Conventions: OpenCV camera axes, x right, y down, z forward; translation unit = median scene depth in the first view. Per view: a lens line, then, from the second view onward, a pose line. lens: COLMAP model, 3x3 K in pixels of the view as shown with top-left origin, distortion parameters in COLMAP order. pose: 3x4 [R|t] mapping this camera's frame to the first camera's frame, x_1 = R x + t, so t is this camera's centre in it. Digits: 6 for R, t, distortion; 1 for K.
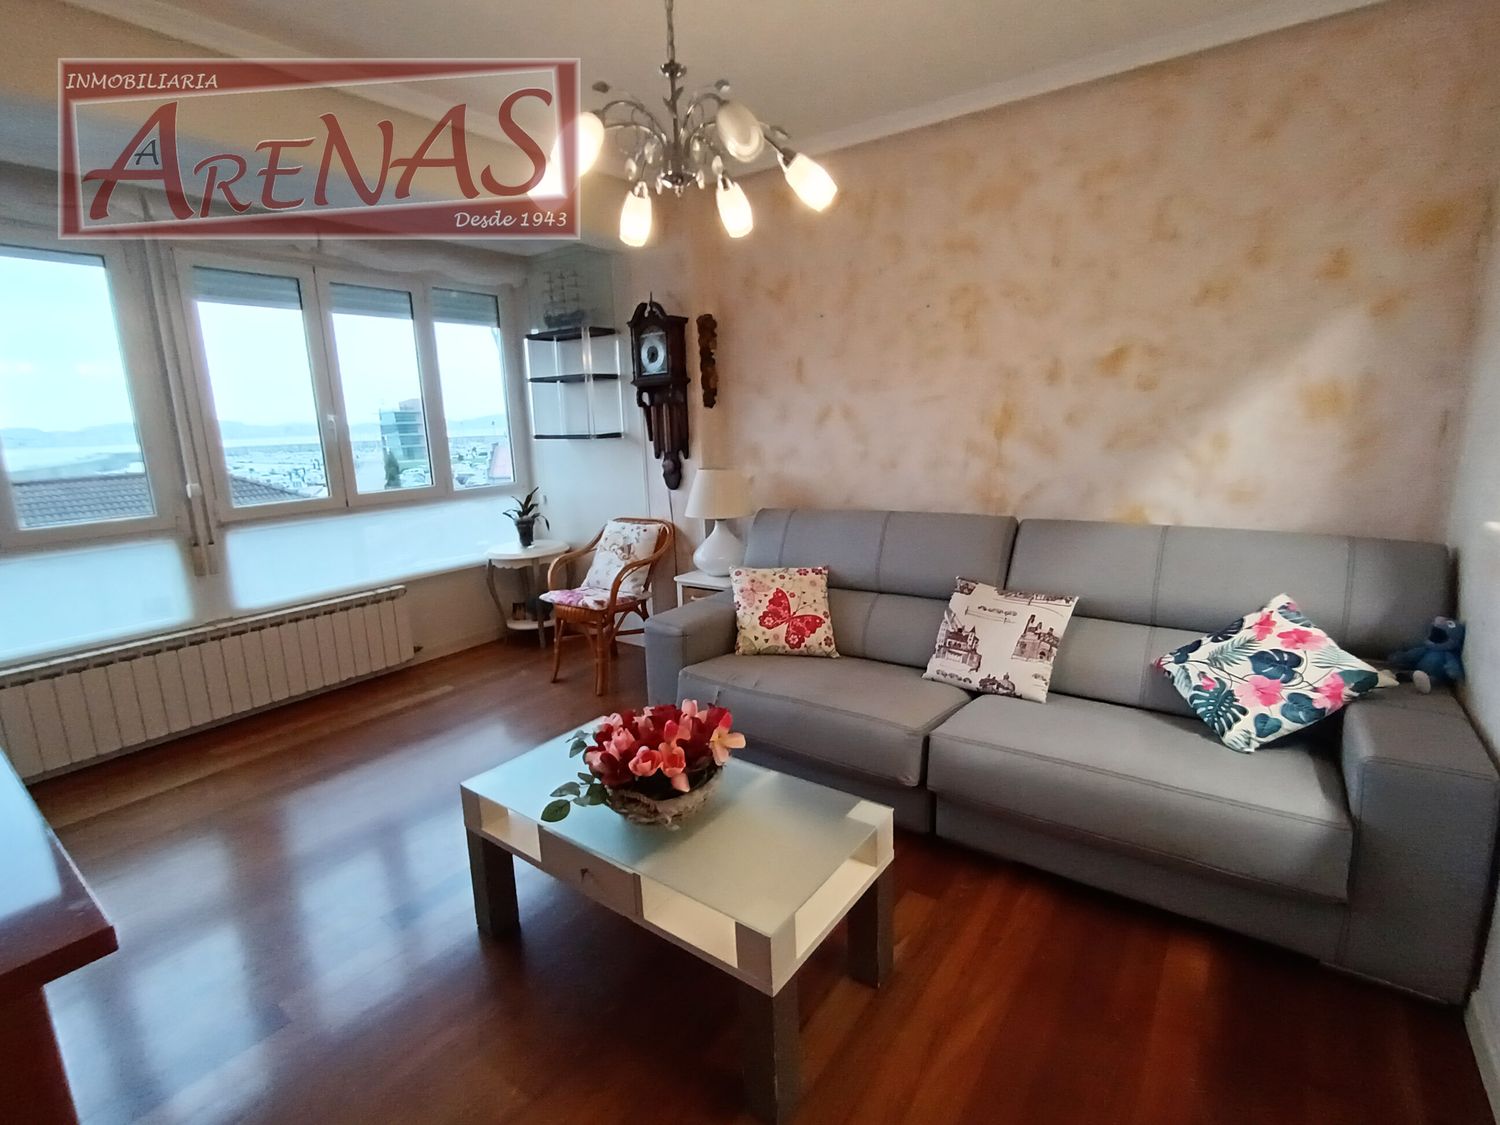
lens RADIAL K [[713.5, 0, 757.6], [0, 713.5, 556.0], [0, 0, 1]] dist [-0.005923, 0.001483]
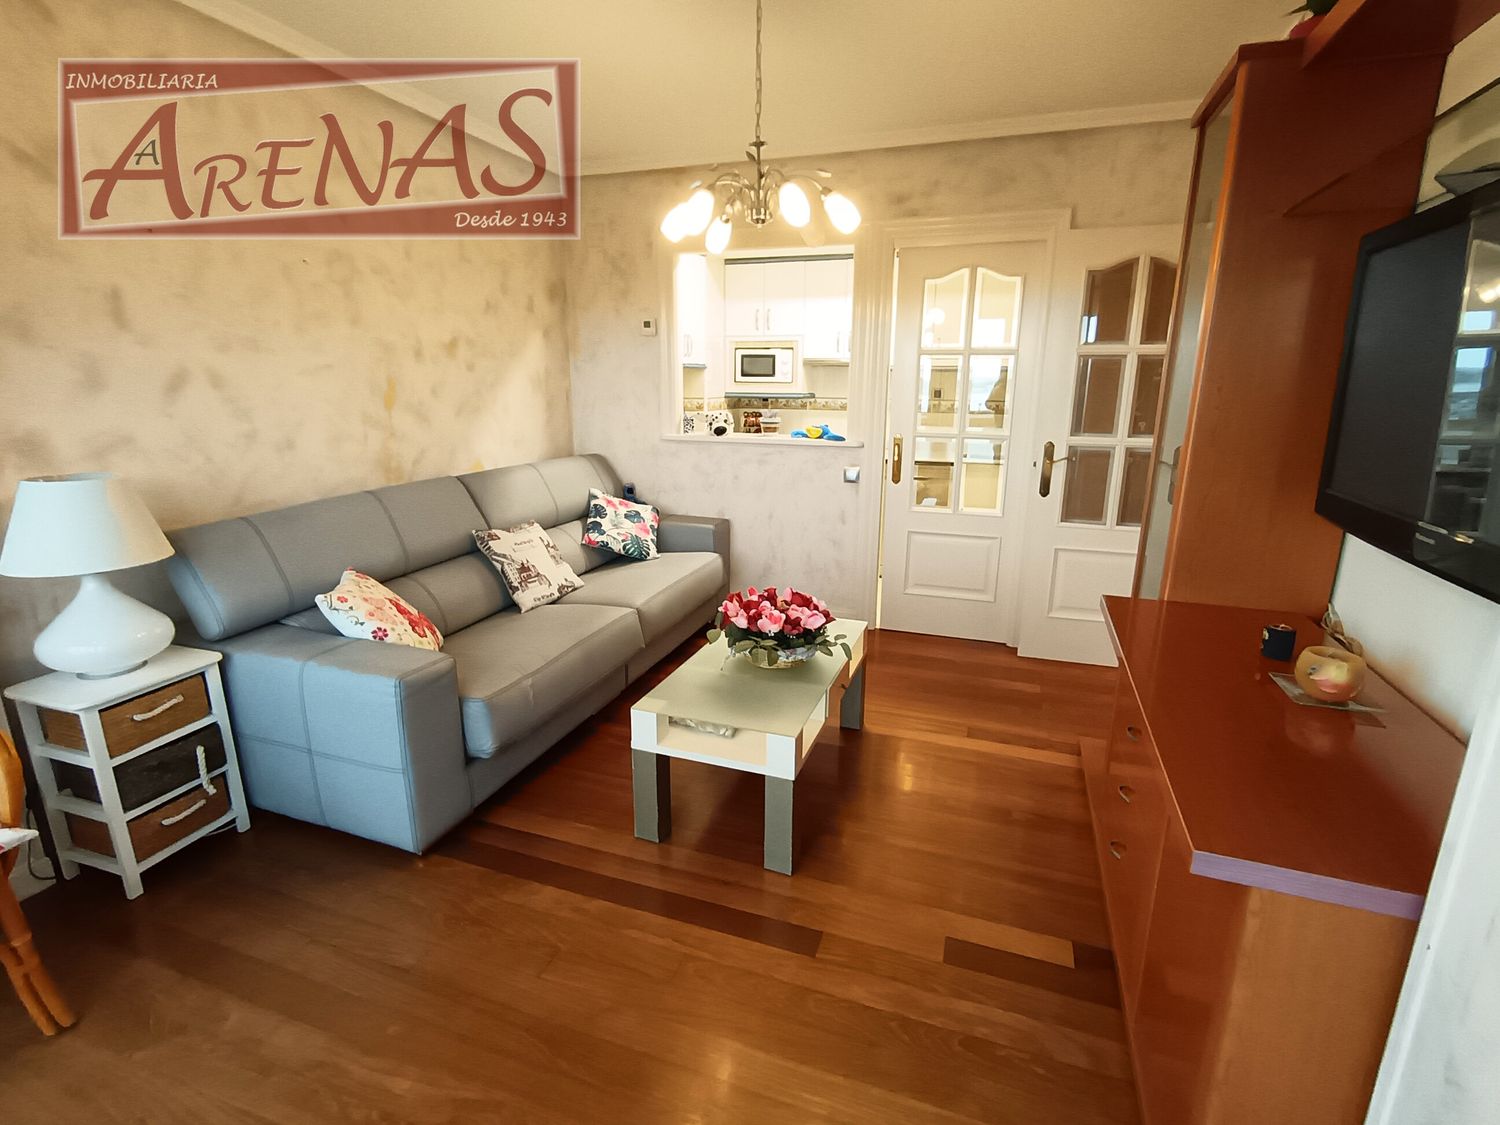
lens RADIAL K [[713.5, 0, 757.6], [0, 713.5, 556.0], [0, 0, 1]] dist [-0.005923, 0.001483]
pose [[-0.286663, -0.199284, 0.937075, -0.838979], [0.186103, 0.947910, 0.258519, -0.129549], [-0.939782, 0.248500, -0.234644, 0.782540]]
